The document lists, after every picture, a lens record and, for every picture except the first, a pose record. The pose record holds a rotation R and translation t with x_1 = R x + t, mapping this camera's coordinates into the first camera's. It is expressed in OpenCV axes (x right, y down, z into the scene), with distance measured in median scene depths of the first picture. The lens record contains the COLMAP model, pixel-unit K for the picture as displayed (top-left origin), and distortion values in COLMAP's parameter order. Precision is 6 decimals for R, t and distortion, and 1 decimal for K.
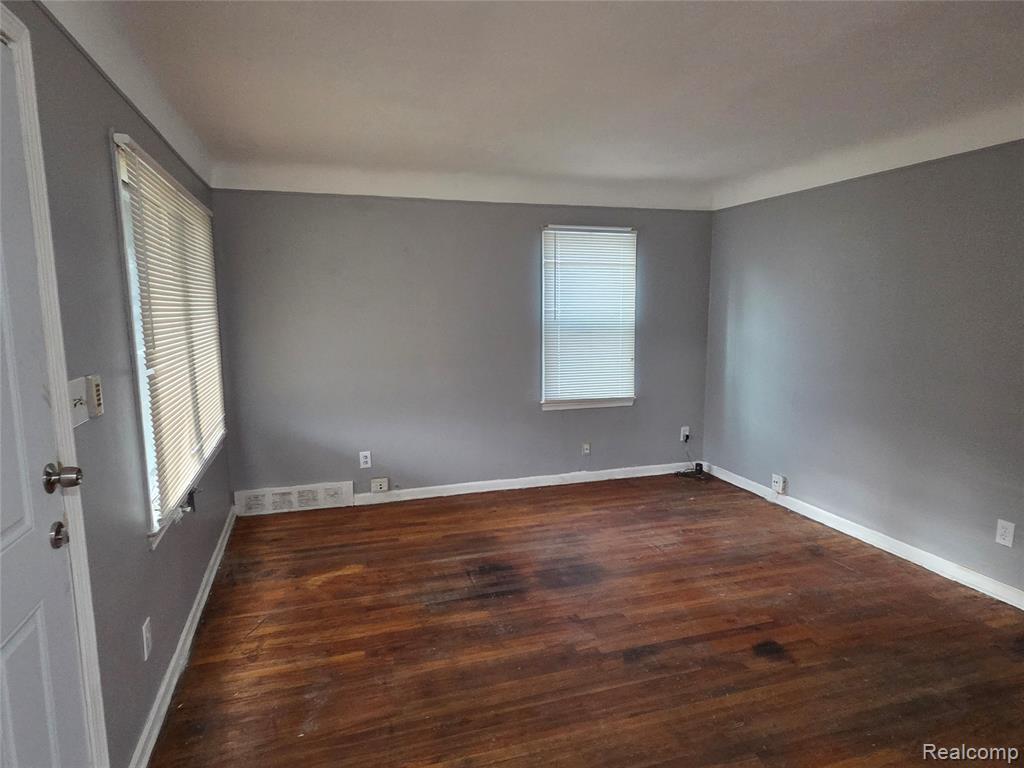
lens RADIAL K [[608.7, 0, 507.4], [0, 608.7, 383.2], [0, 0, 1]] dist [0.002953, -0.000160]
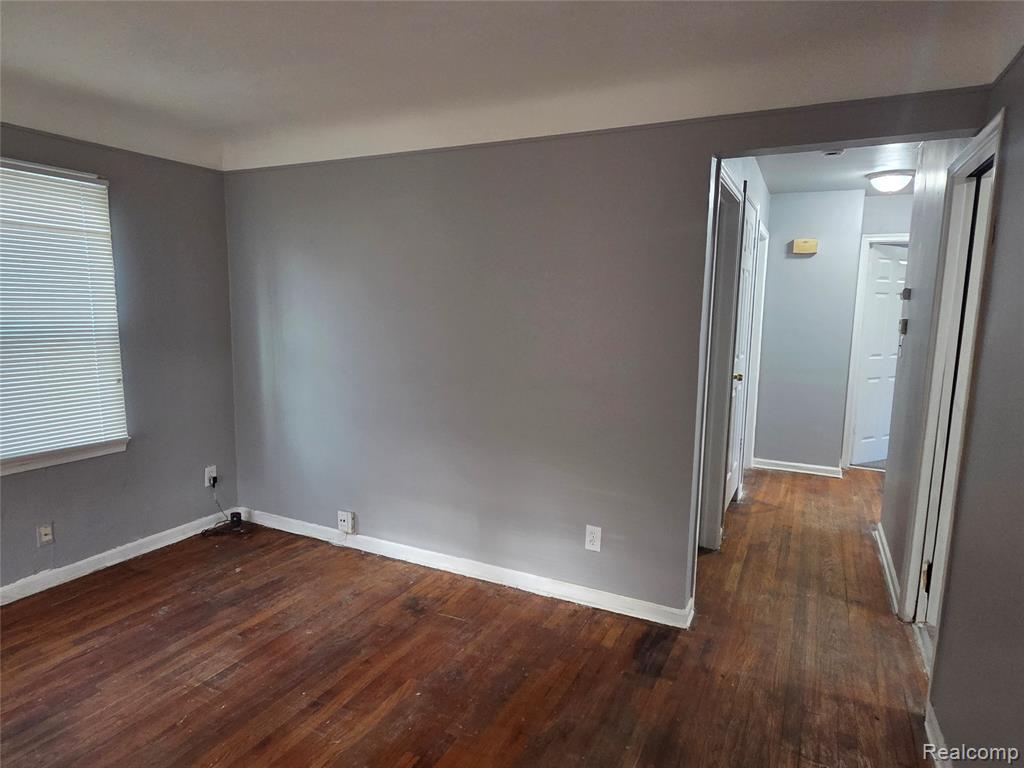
lens RADIAL K [[608.7, 0, 507.4], [0, 608.7, 383.2], [0, 0, 1]] dist [0.002953, -0.000160]
pose [[0.692039, -0.082509, 0.717129, 0.029727], [0.076268, 0.996243, 0.041023, -0.036752], [-0.717819, 0.026304, 0.695732, 0.291285]]
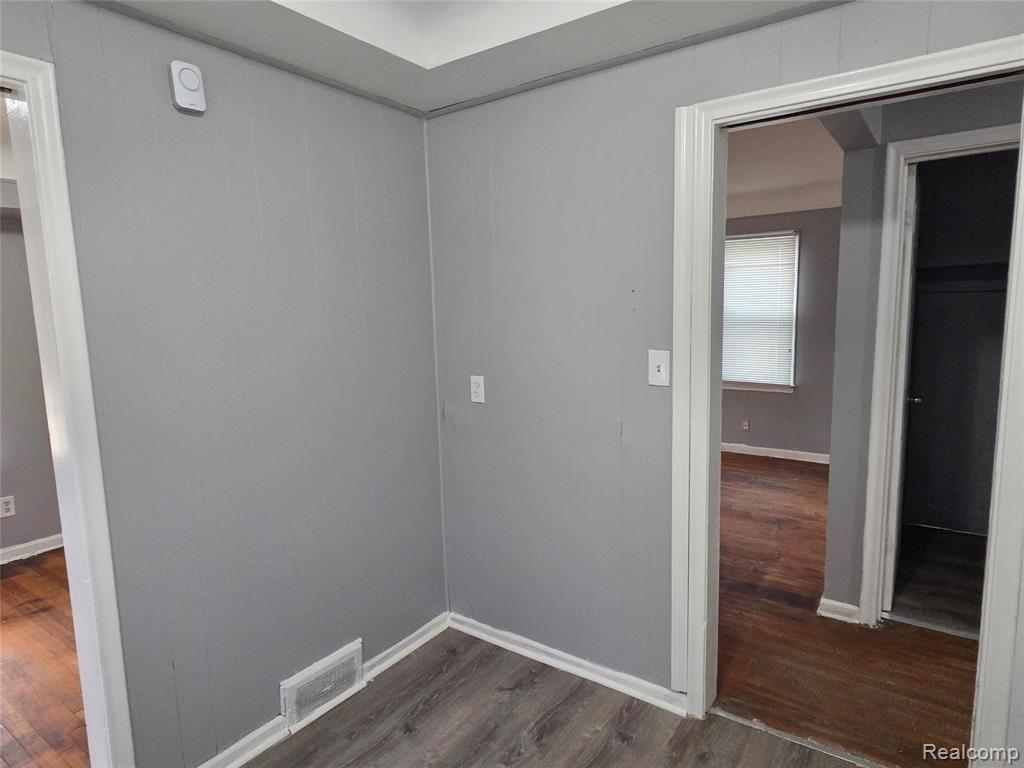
lens RADIAL K [[608.7, 0, 507.4], [0, 608.7, 383.2], [0, 0, 1]] dist [0.002953, -0.000160]
pose [[0.594611, 0.092675, -0.798655, 0.914550], [-0.083996, 0.995059, 0.052930, 0.004899], [0.799614, 0.035611, 0.599457, -0.072209]]
